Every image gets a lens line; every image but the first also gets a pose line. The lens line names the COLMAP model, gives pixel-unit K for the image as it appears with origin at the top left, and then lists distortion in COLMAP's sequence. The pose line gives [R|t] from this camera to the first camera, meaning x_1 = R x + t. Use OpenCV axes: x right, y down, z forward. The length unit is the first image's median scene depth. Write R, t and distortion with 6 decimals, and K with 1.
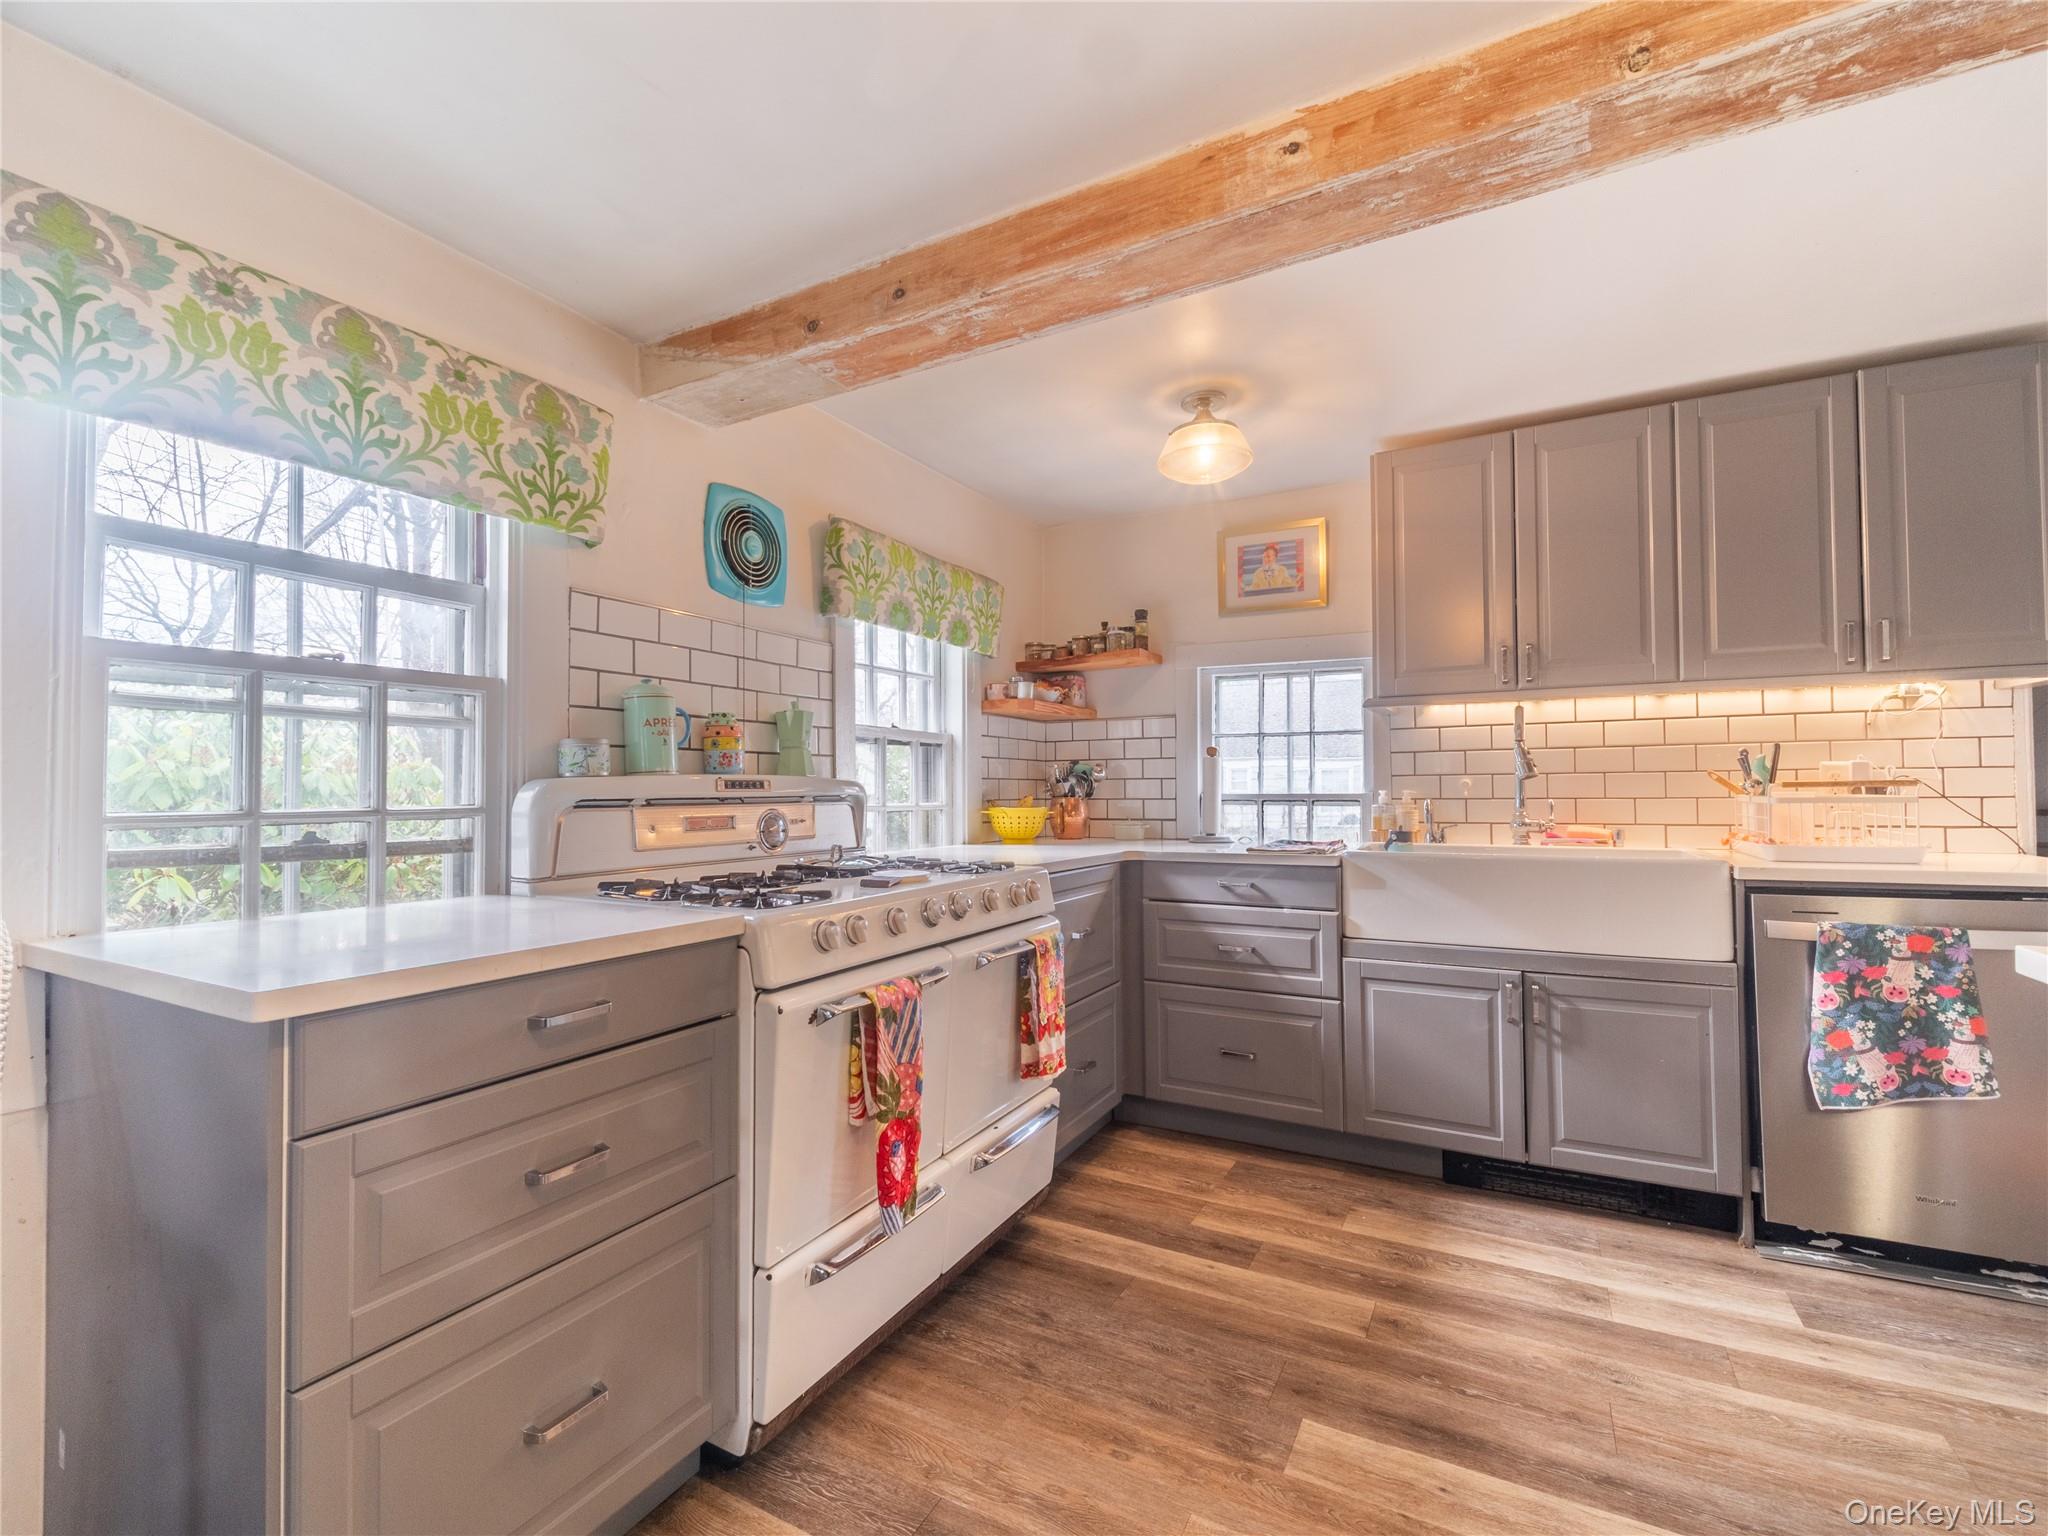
lens RADIAL K [[915.5, 0, 1019.1], [0, 915.5, 770.4], [0, 0, 1]] dist [0.009367, -0.004089]
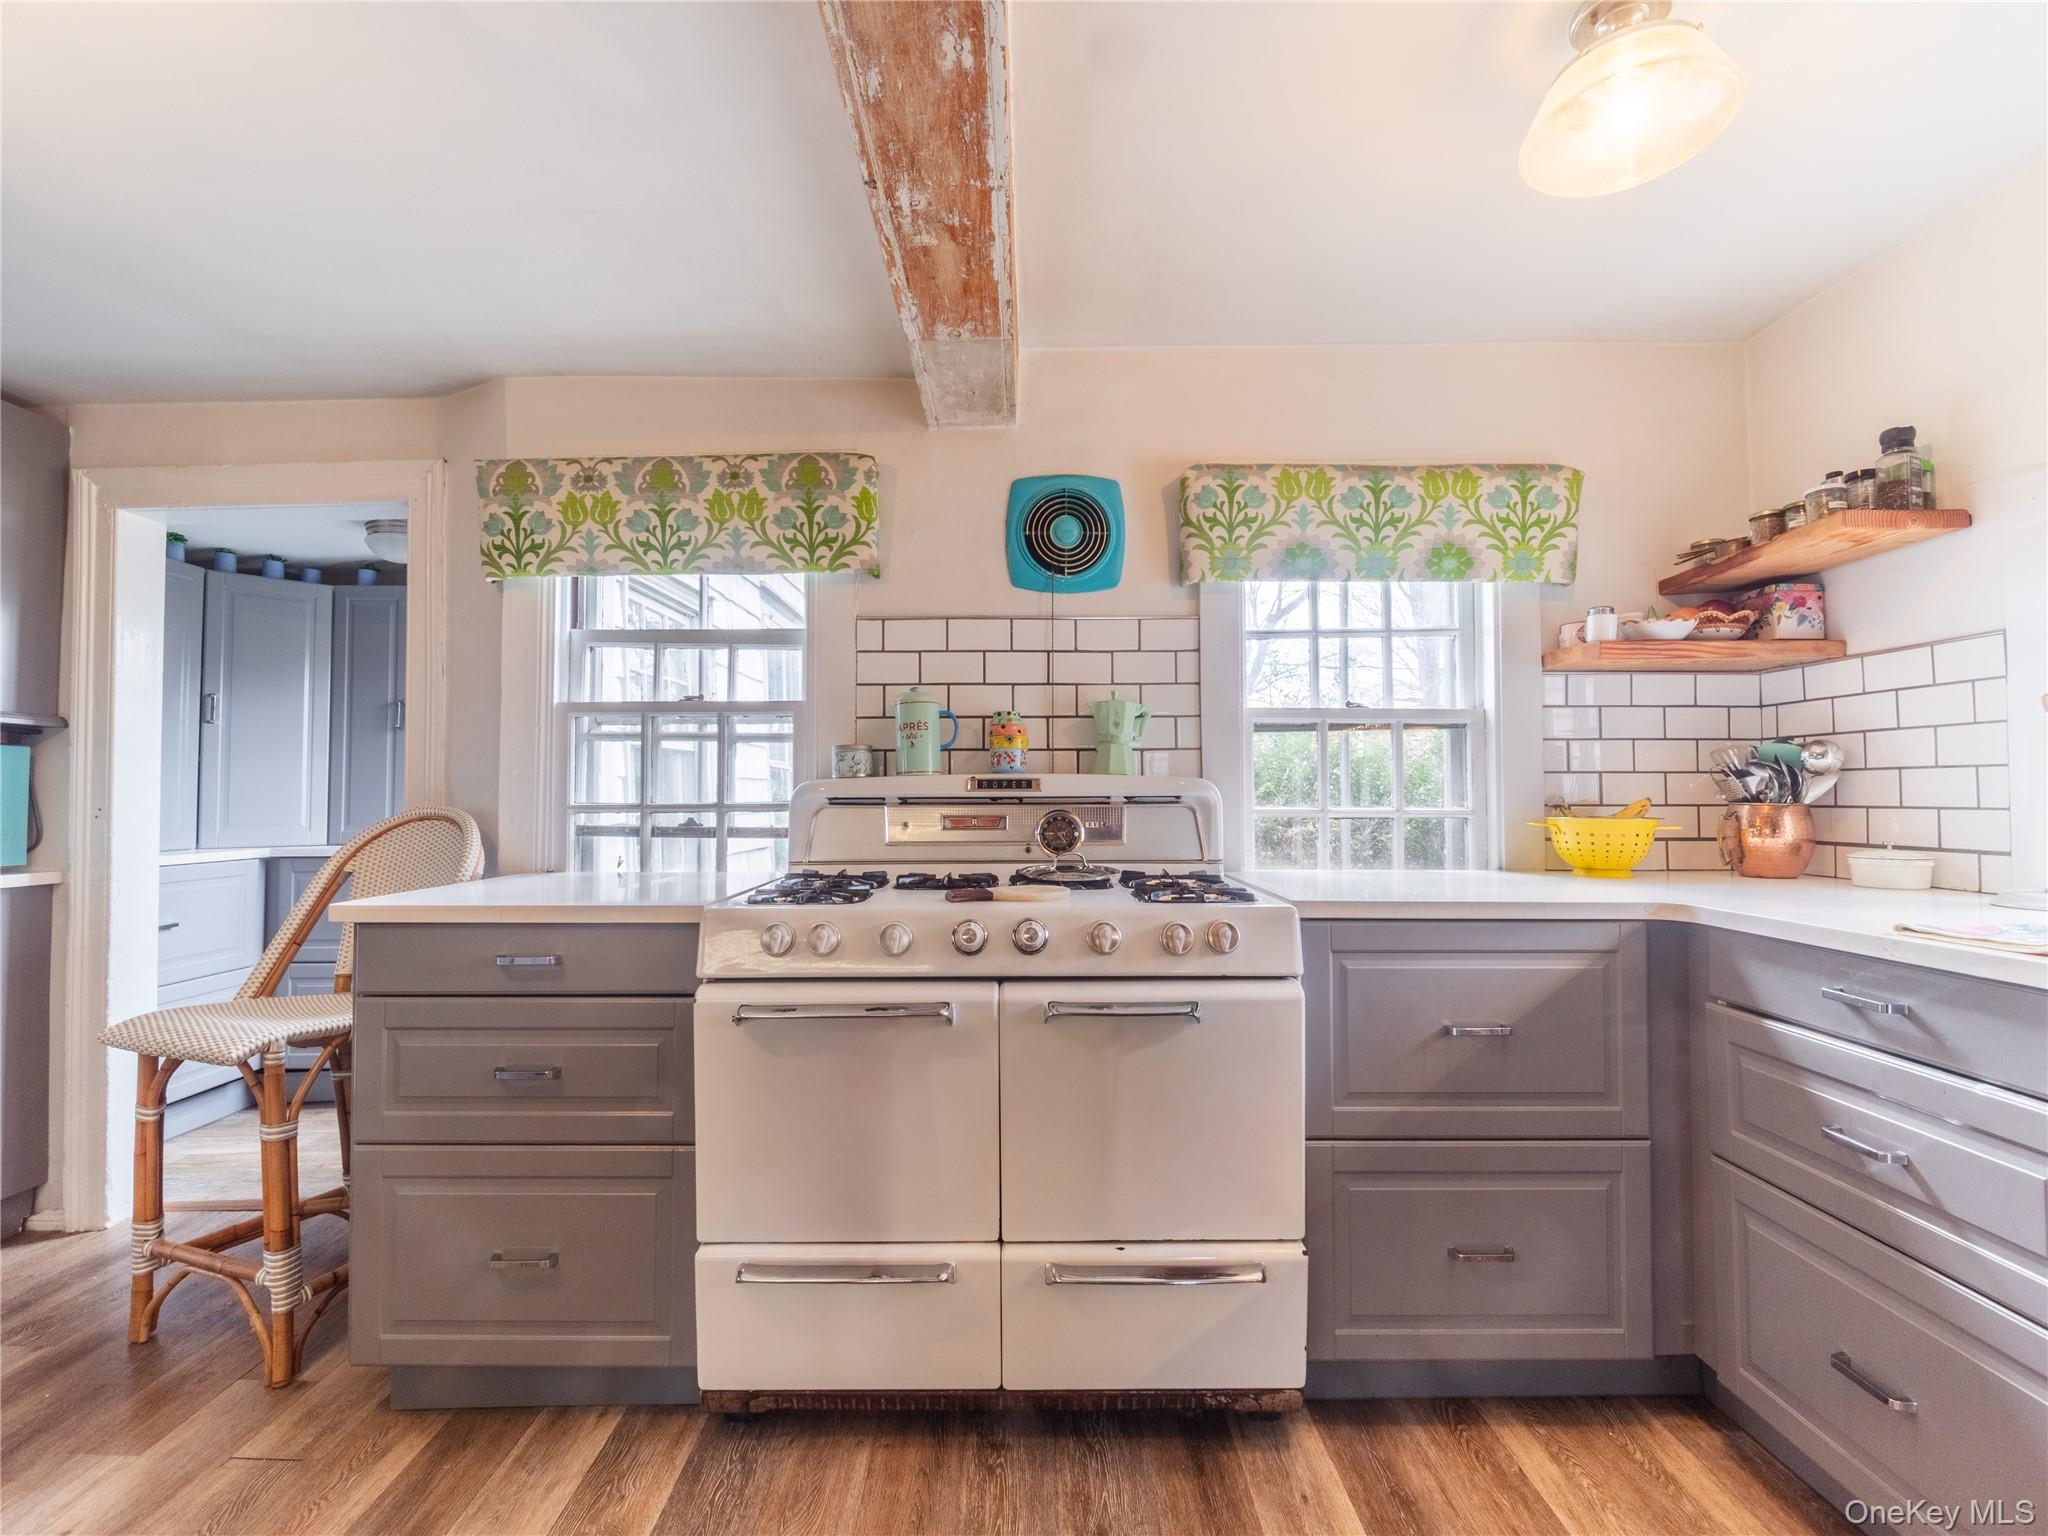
lens RADIAL K [[915.5, 0, 1019.9], [0, 915.5, 773.2], [0, 0, 1]] dist [0.009367, -0.004089]
pose [[0.476392, -0.014108, -0.879120, 0.553713], [0.018862, 0.999805, -0.005824, 0.009896], [0.879031, -0.013808, 0.476565, 0.545061]]
